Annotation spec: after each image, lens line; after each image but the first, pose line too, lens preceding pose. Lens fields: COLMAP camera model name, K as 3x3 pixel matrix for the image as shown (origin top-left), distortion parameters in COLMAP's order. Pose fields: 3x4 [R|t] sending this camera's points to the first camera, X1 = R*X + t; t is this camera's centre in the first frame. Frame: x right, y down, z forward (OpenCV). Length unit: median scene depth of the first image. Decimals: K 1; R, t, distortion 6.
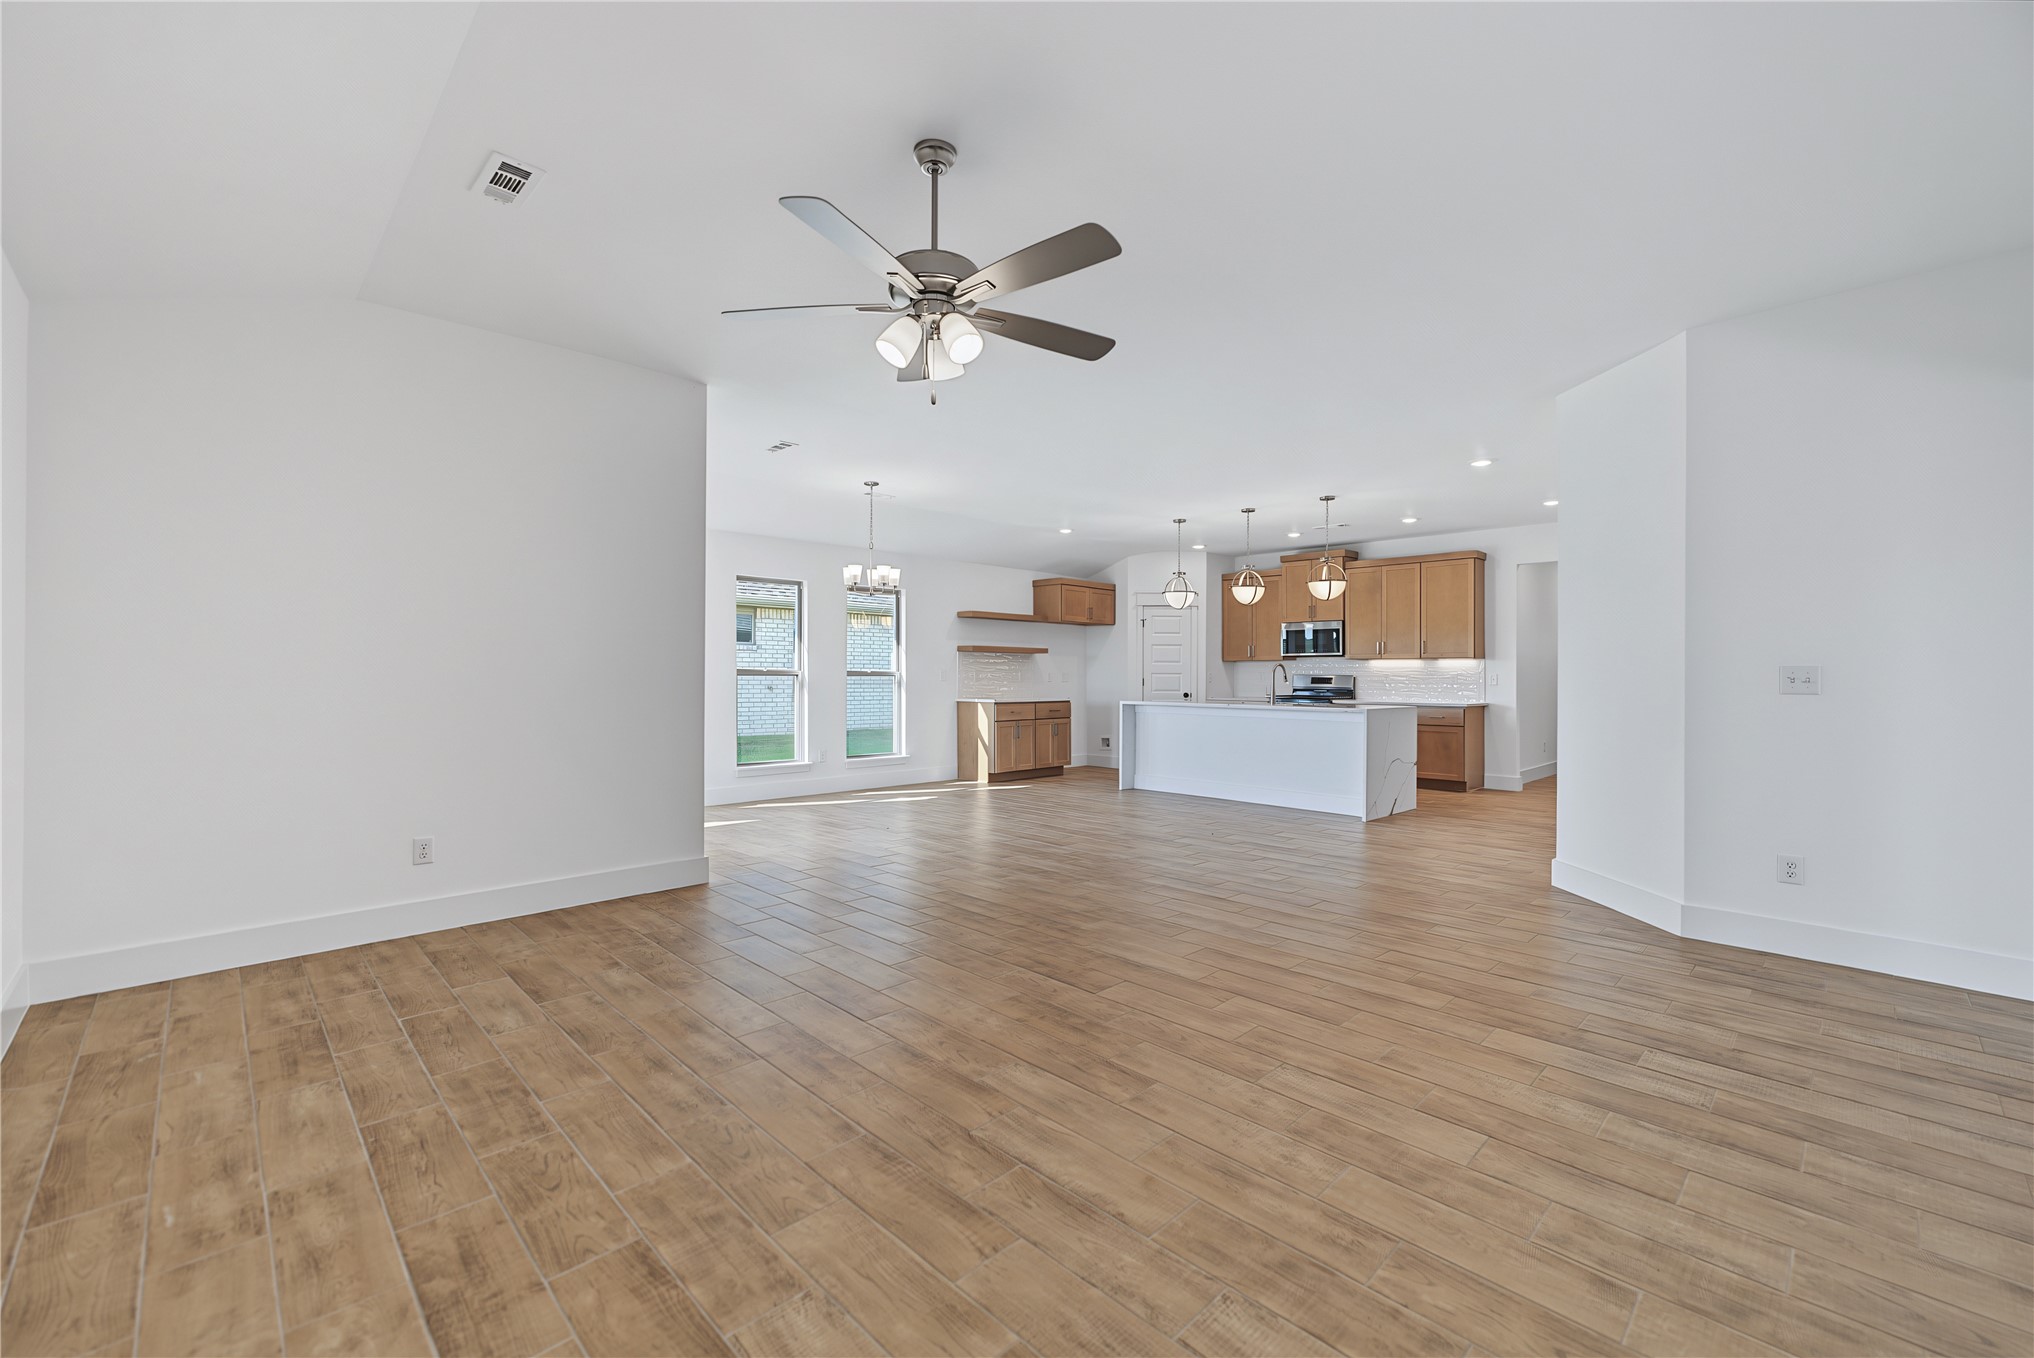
lens RADIAL K [[847.4, 0, 1017.0], [0, 847.4, 679.0], [0, 0, 1]] dist [-0.001733, 0.000044]
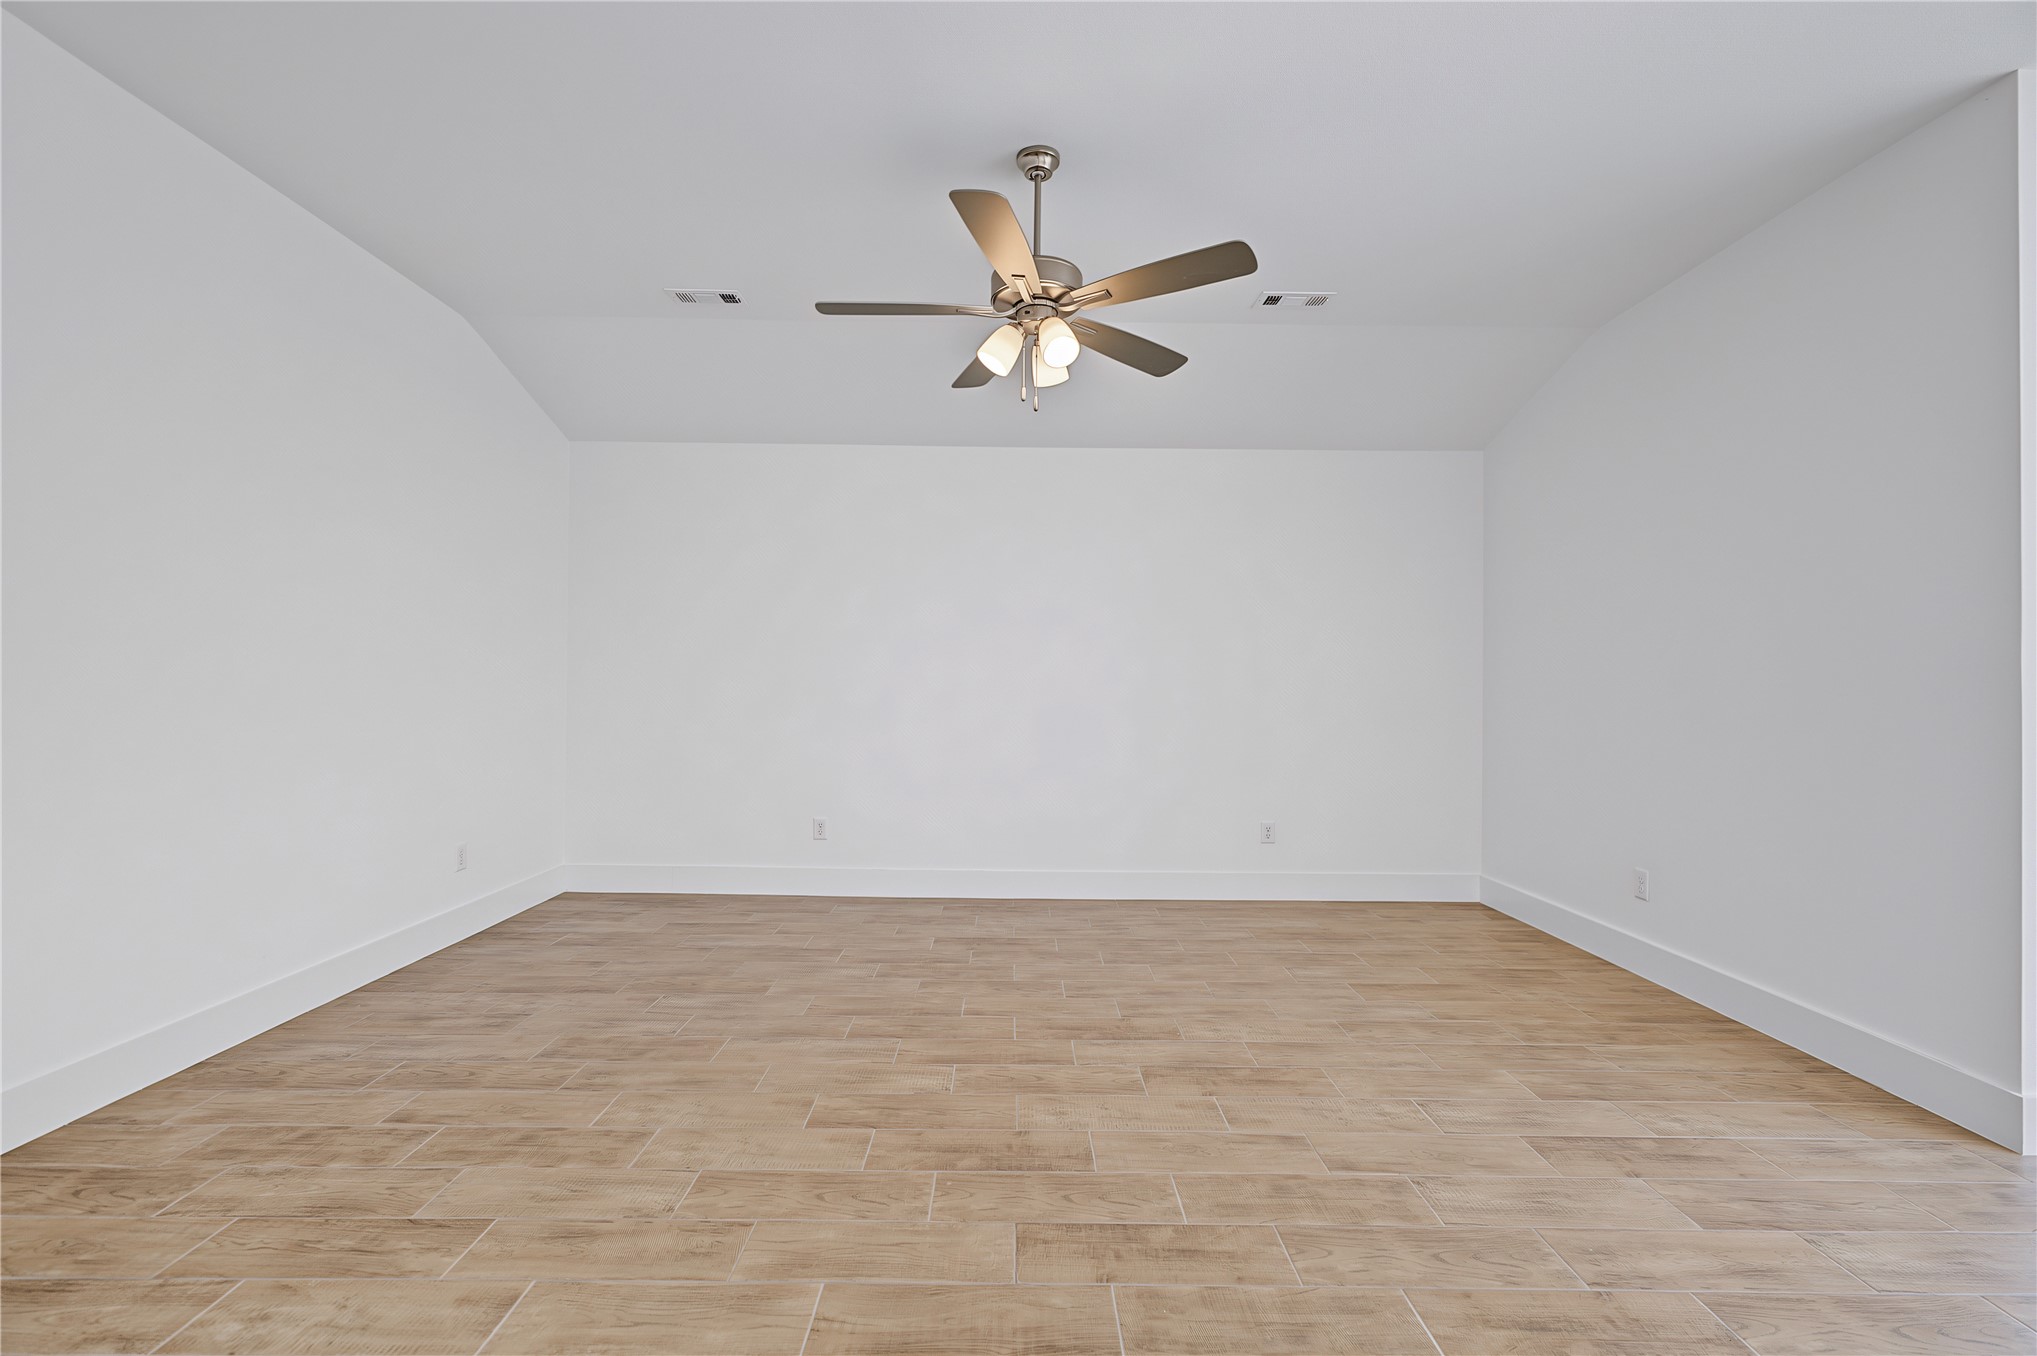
lens RADIAL K [[825.4, 0, 1011.2], [0, 825.4, 684.5], [0, 0, 1]] dist [-0.000405, 0.000231]
pose [[-0.702820, -0.007953, -0.711324, 0.589663], [-0.016496, 0.999851, 0.005119, -0.009888], [0.711177, 0.015332, -0.702846, 1.622329]]
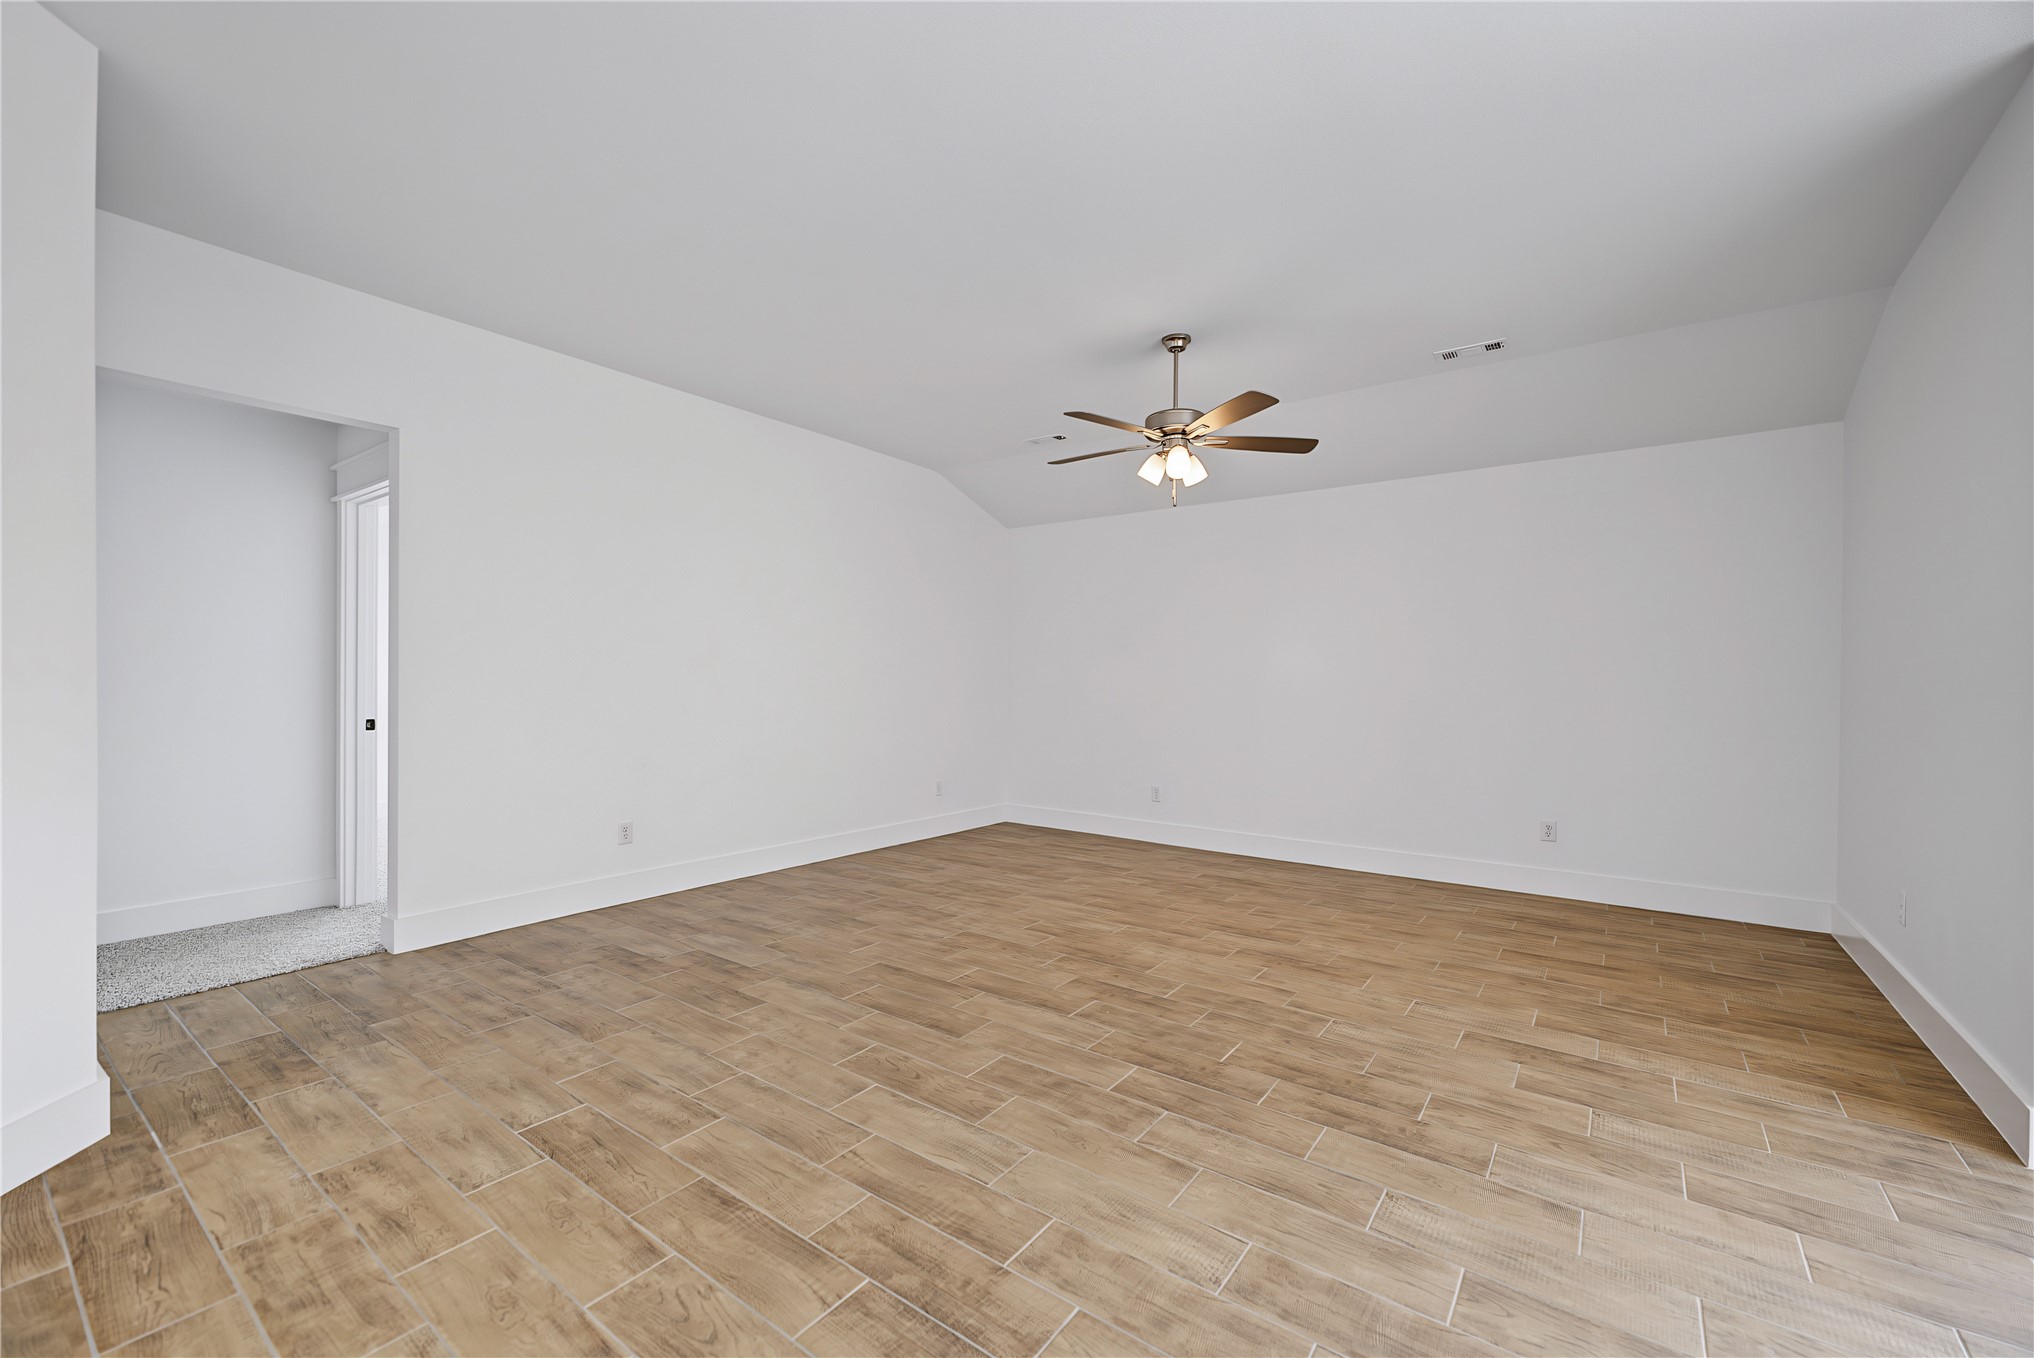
lens RADIAL K [[809.7, 0, 1019.4], [0, 809.7, 700.2], [0, 0, 1]] dist [0.001370, 0.000262]
pose [[-0.987478, -0.009423, -0.157475, 0.390050], [-0.013338, 0.999627, 0.023824, -0.009298], [0.157192, 0.025626, -0.987236, 2.333480]]
